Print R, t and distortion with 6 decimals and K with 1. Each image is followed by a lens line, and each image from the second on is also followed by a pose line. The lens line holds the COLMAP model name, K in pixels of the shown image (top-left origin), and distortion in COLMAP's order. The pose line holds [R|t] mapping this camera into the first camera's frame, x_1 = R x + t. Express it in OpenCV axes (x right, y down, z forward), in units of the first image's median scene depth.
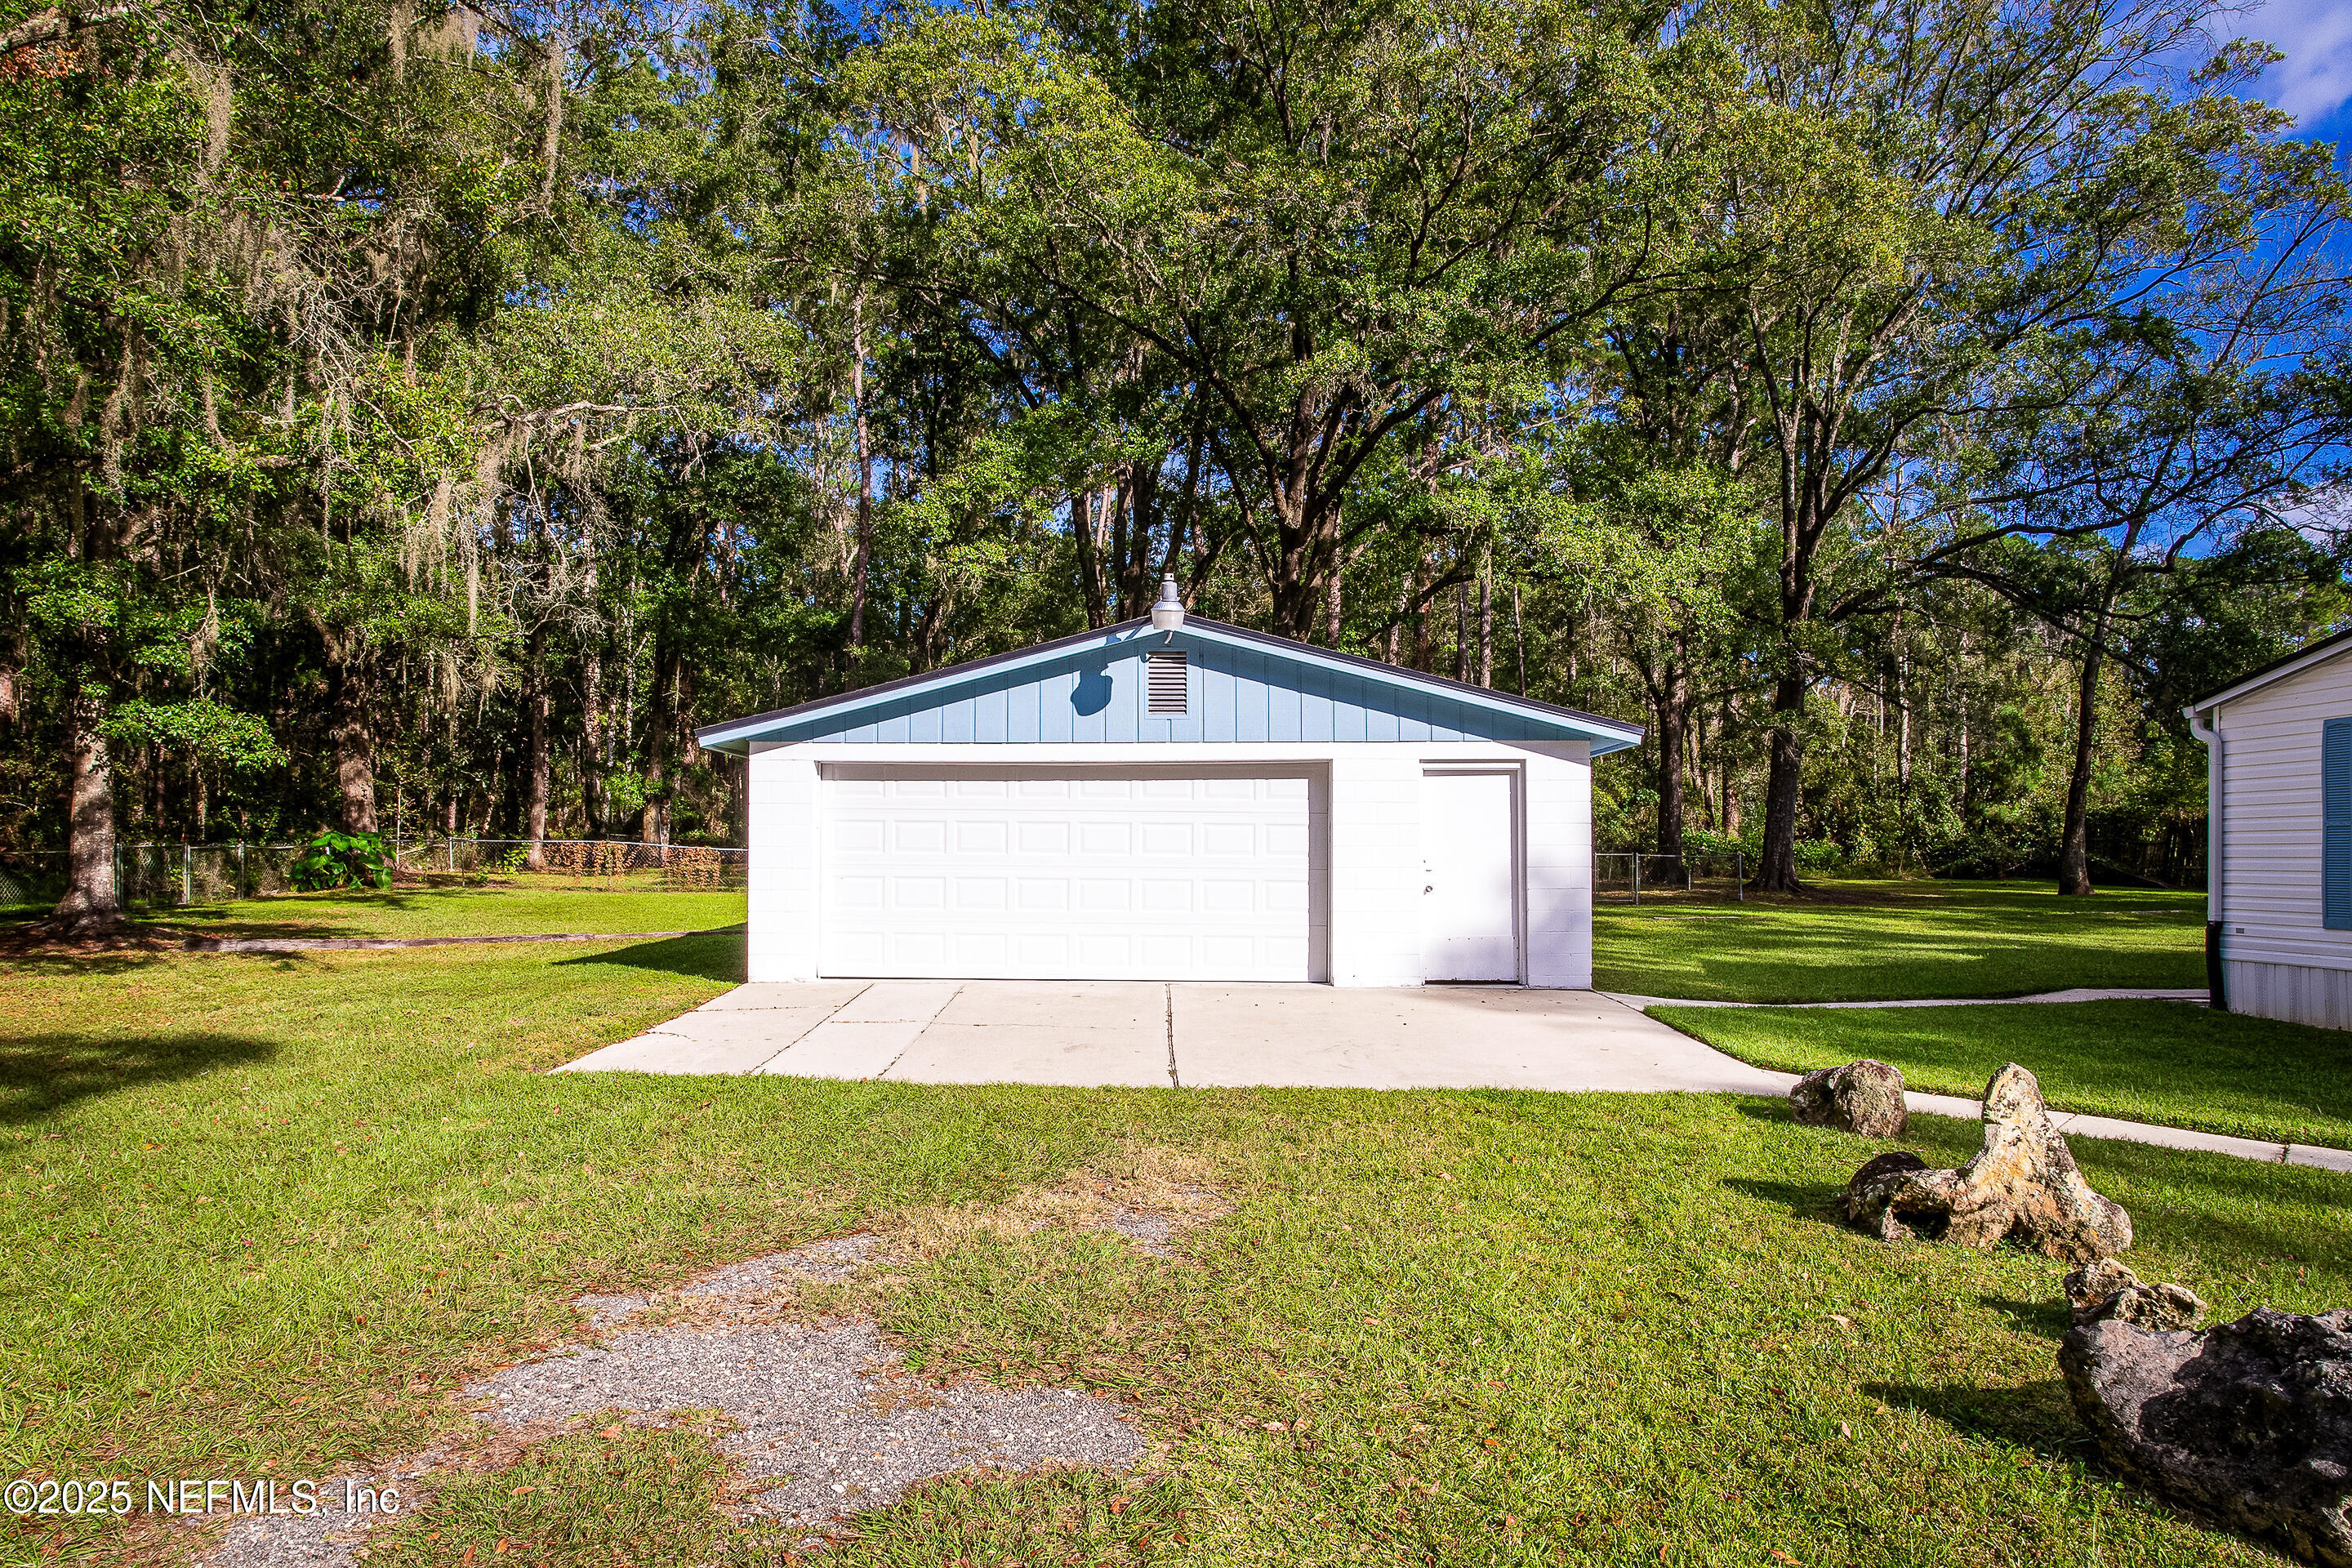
lens RADIAL K [[1387.4, 0, 1174.7], [0, 1387.4, 855.3], [0, 0, 1]] dist [-0.052731, -0.000797]
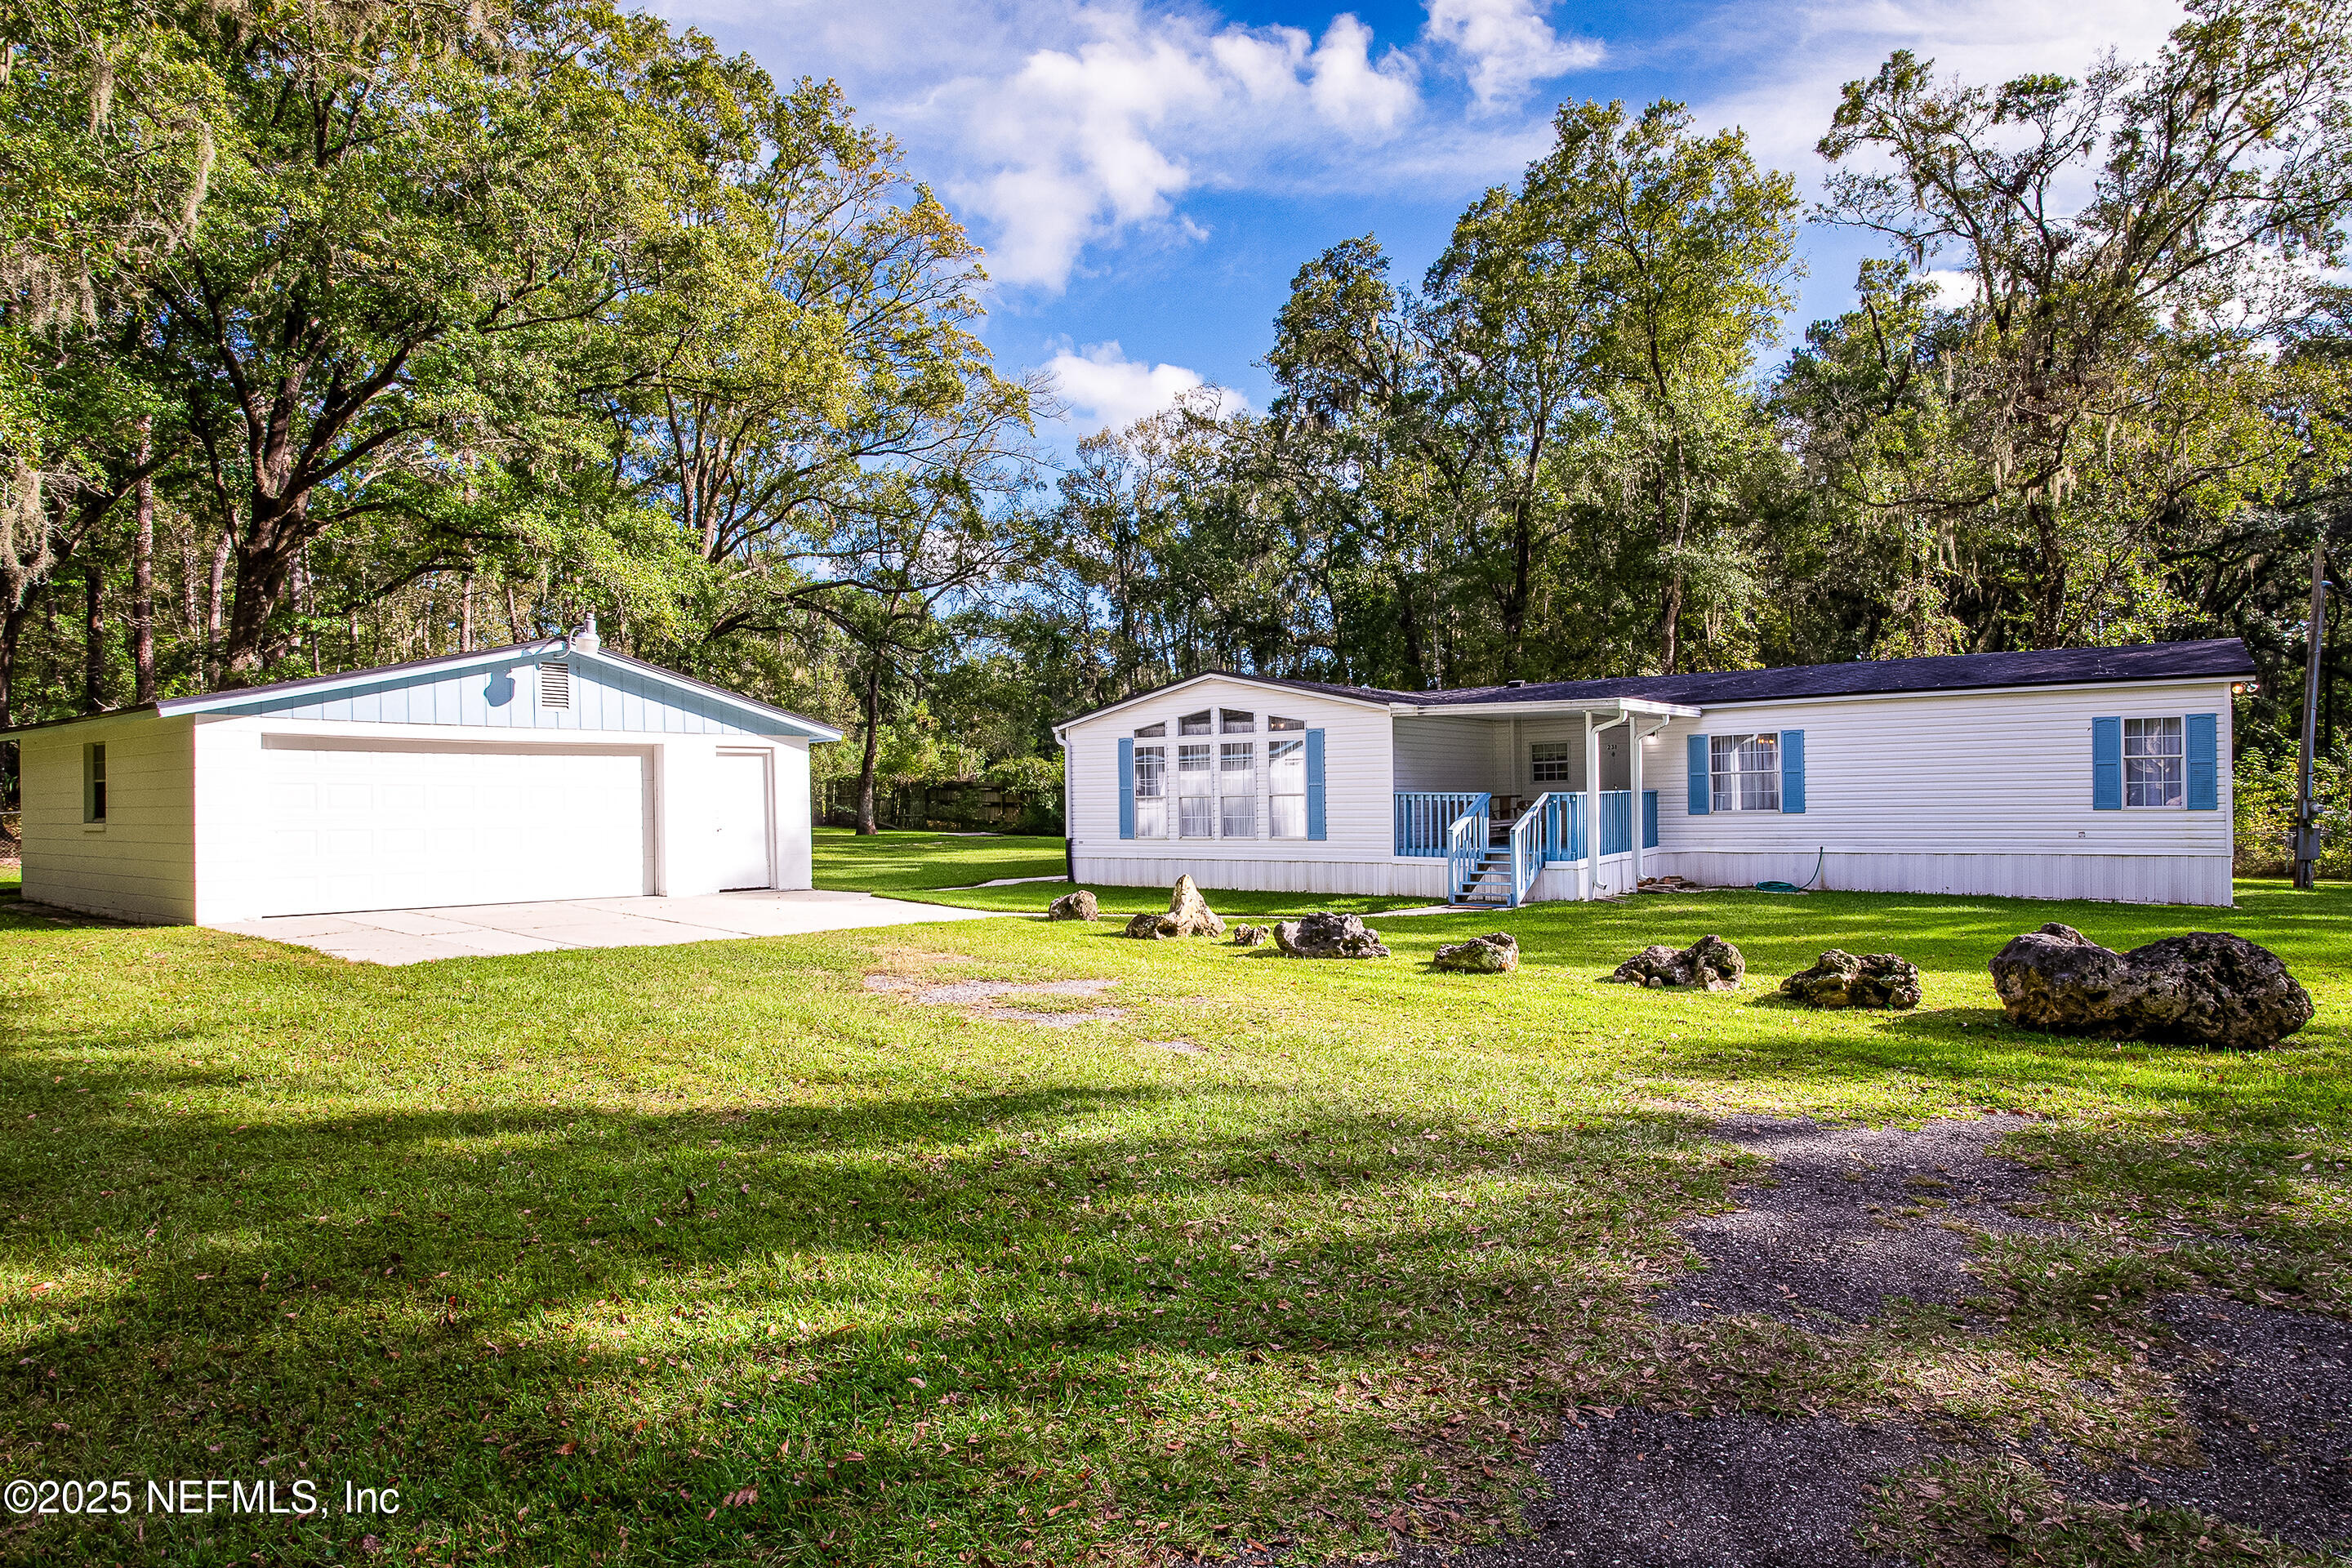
lens RADIAL K [[1235.5, 0, 1176.0], [0, 1235.5, 784.0], [0, 0, 1]] dist [-0.044668, -0.000467]
pose [[0.620235, 0.006208, 0.784391, -0.572908], [0.011650, 0.999786, -0.017124, 0.002218], [-0.784329, 0.019759, 0.620030, -0.242358]]
